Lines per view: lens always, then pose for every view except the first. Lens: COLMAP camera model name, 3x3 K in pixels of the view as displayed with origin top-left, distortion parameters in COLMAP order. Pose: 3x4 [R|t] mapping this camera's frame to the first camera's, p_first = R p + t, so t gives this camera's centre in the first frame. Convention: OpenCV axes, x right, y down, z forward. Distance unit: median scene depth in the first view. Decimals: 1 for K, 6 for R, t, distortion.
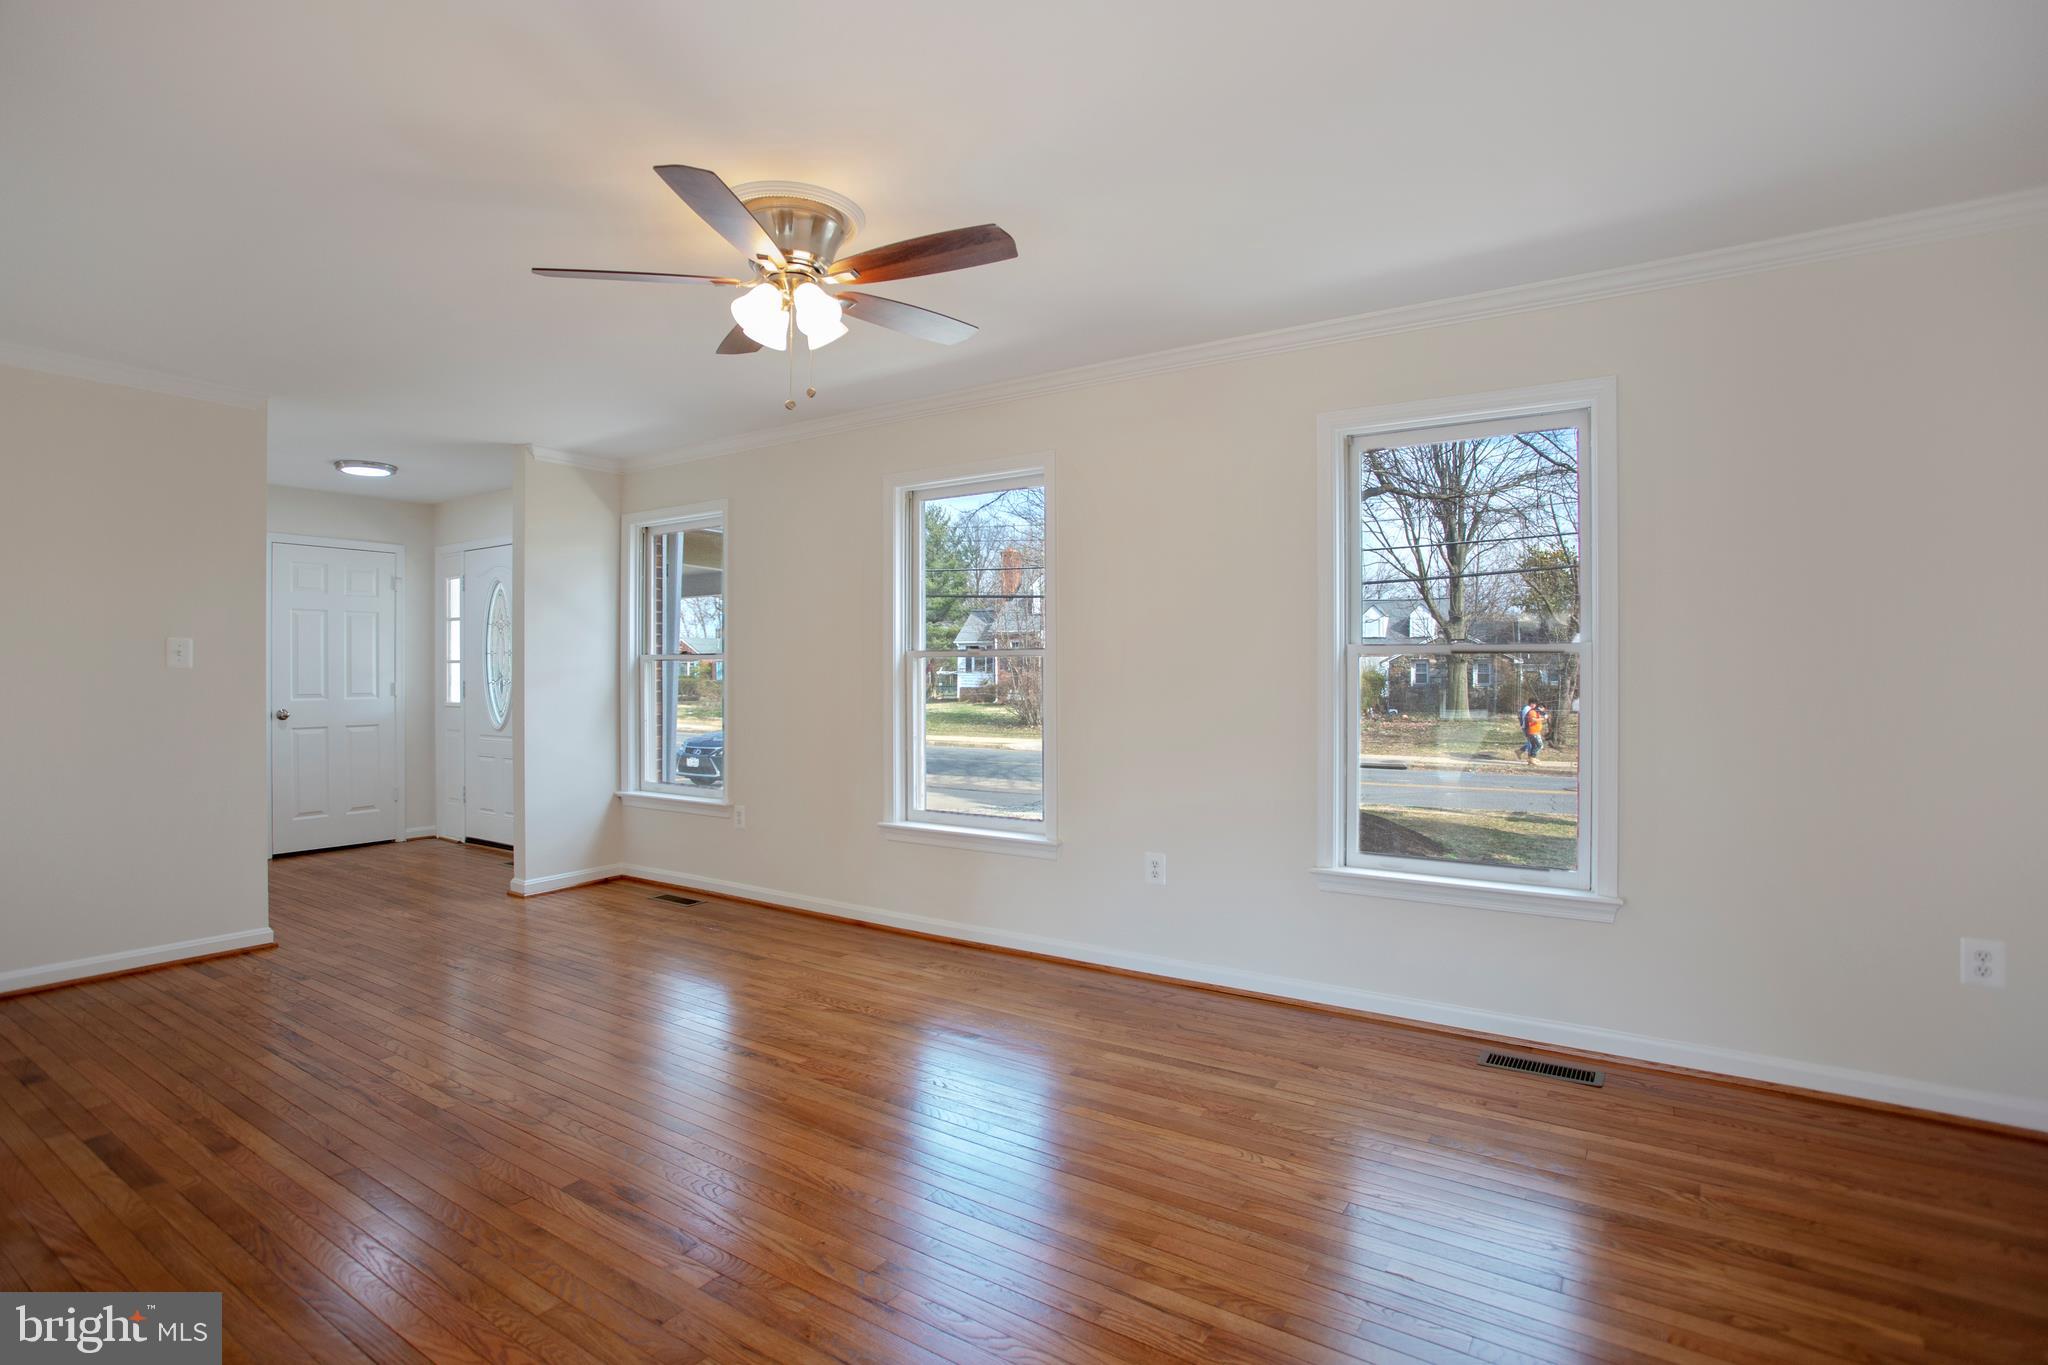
lens RADIAL K [[997.9, 0, 1017.0], [0, 997.9, 680.4], [0, 0, 1]] dist [-0.018172, 0.000872]
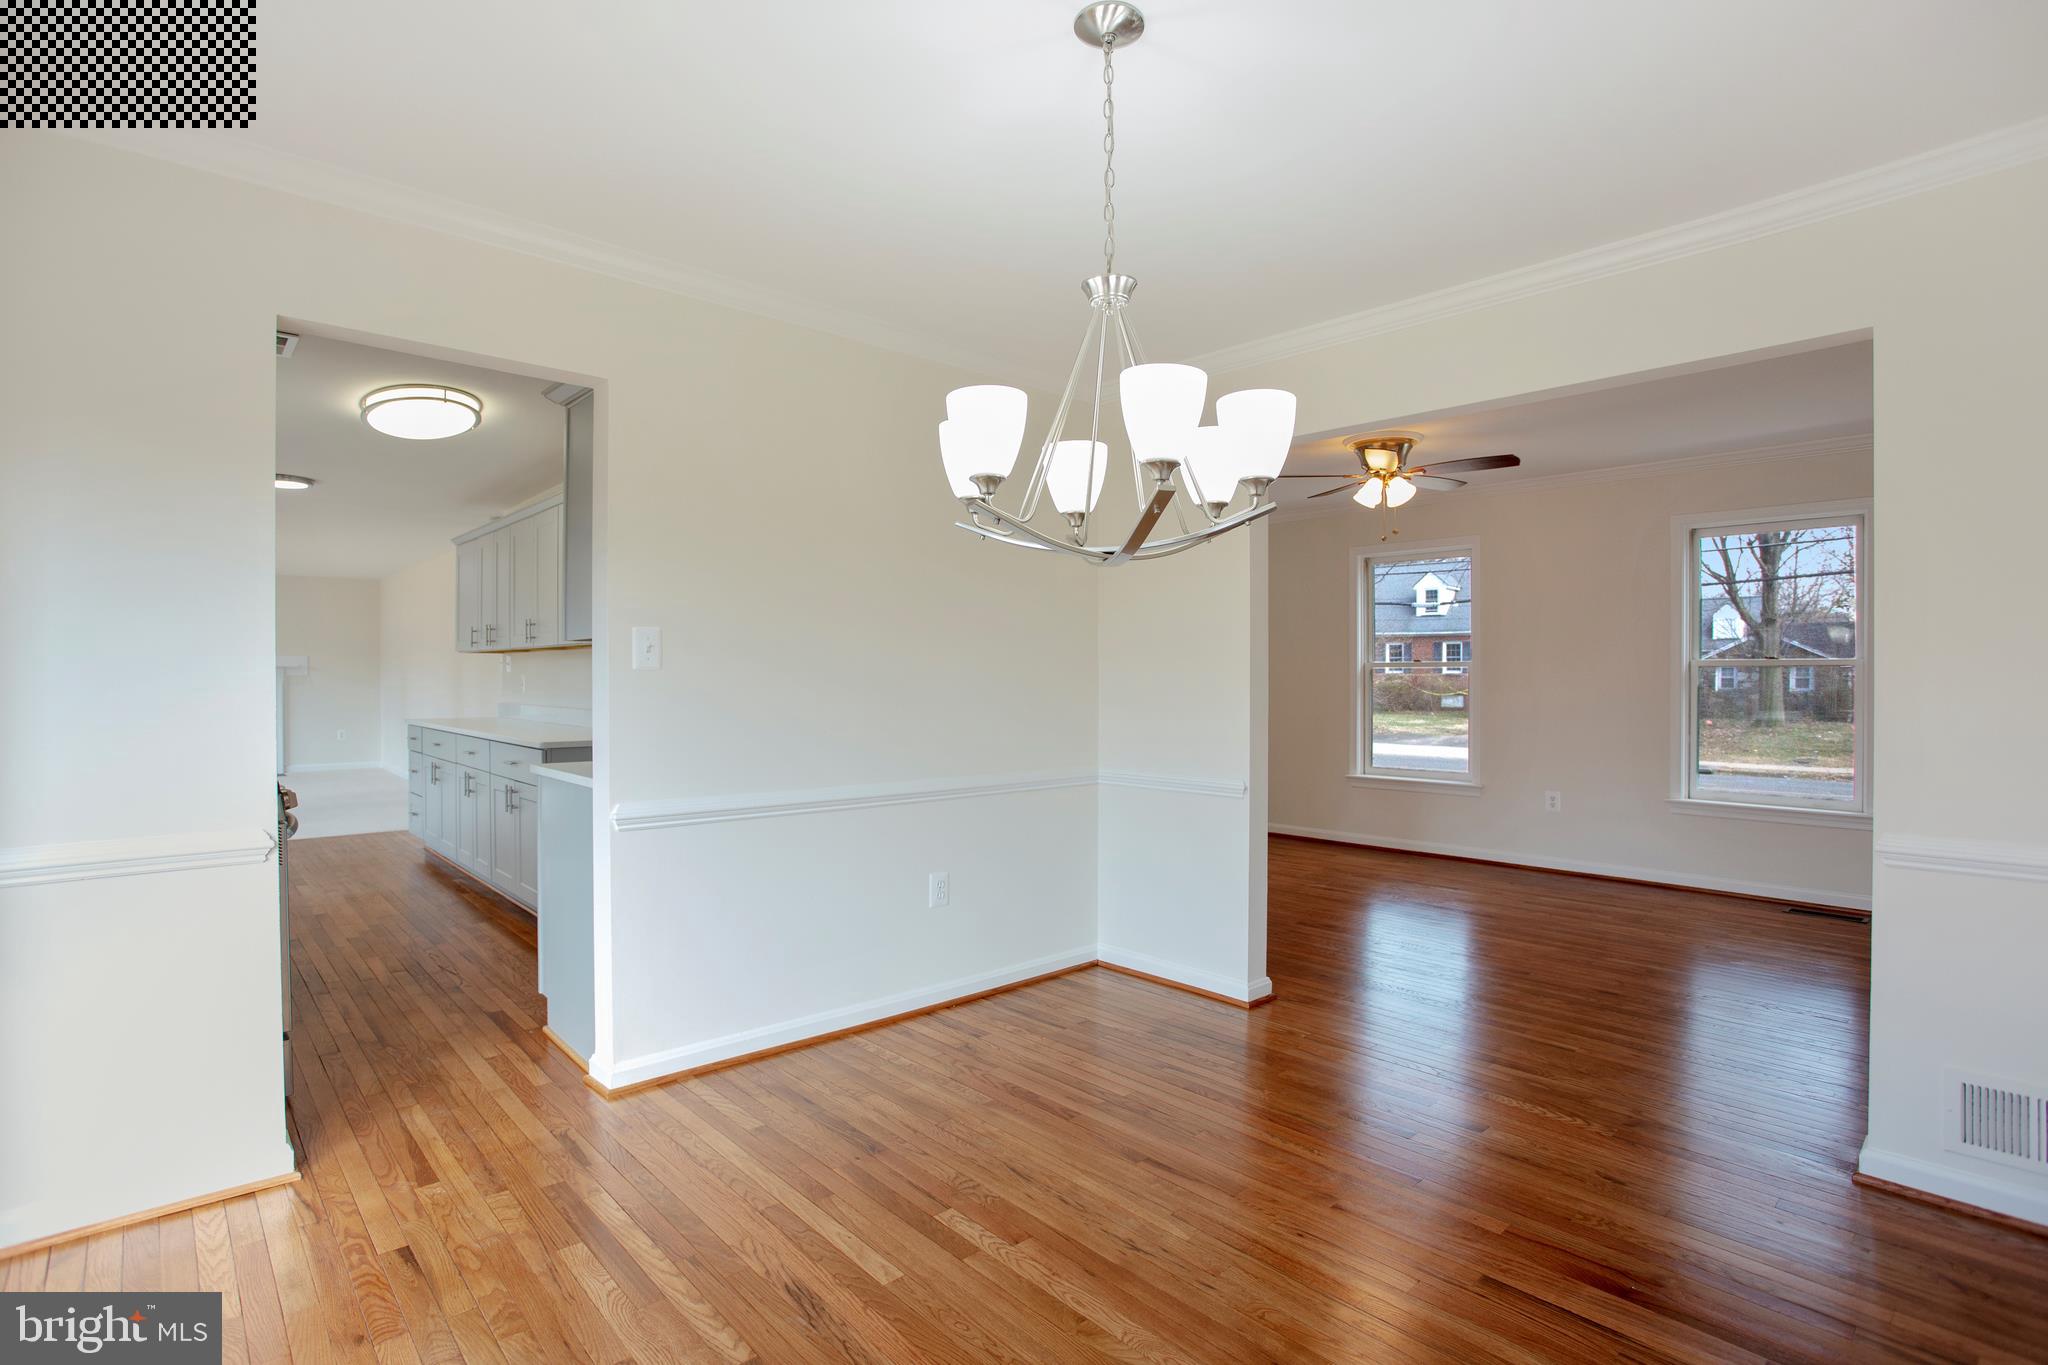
lens RADIAL K [[997.9, 0, 1017.0], [0, 997.9, 680.4], [0, 0, 1]] dist [-0.018172, 0.000872]
pose [[0.972454, 0.004676, -0.233047, -0.046179], [-0.005267, 0.999984, -0.001912, 0.000753], [0.233035, 0.003087, 0.972464, -0.104314]]
